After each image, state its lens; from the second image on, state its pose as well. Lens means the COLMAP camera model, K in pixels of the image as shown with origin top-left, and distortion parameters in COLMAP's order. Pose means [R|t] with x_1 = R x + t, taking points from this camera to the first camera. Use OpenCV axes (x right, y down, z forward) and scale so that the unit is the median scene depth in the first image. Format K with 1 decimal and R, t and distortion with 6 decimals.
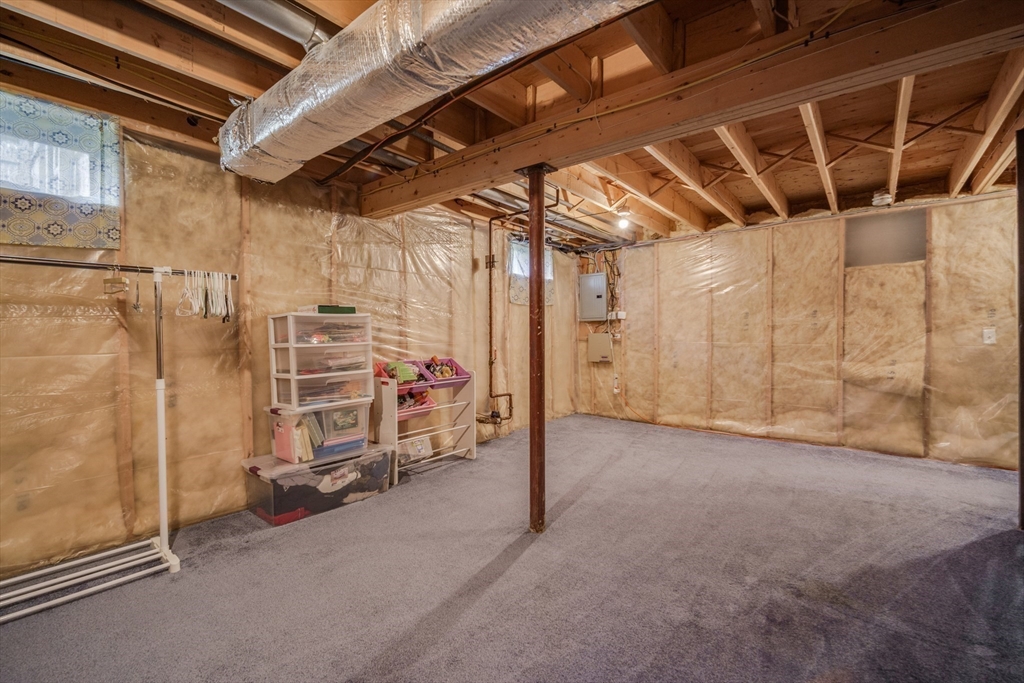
lens RADIAL K [[456.9, 0, 515.2], [0, 456.9, 337.5], [0, 0, 1]] dist [-0.015825, 0.006140]
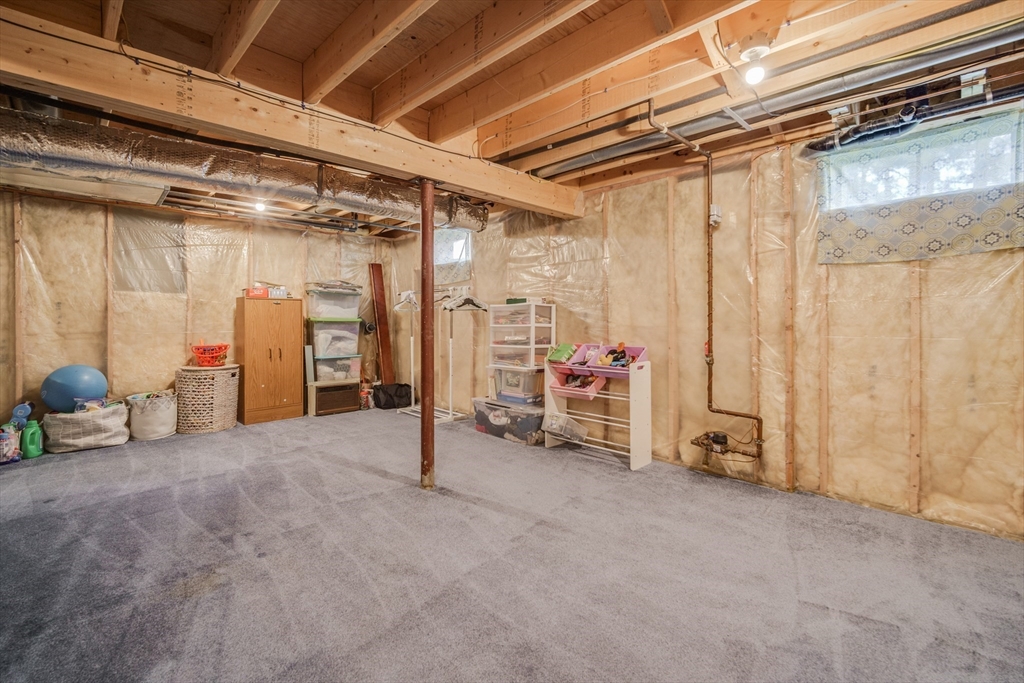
lens RADIAL K [[456.9, 0, 515.2], [0, 456.9, 337.5], [0, 0, 1]] dist [-0.015825, 0.006140]
pose [[-0.126133, 0.028380, -0.991607, 1.017298], [-0.023080, 0.999236, 0.031534, 0.006056], [0.991745, 0.026864, -0.125381, 1.189504]]
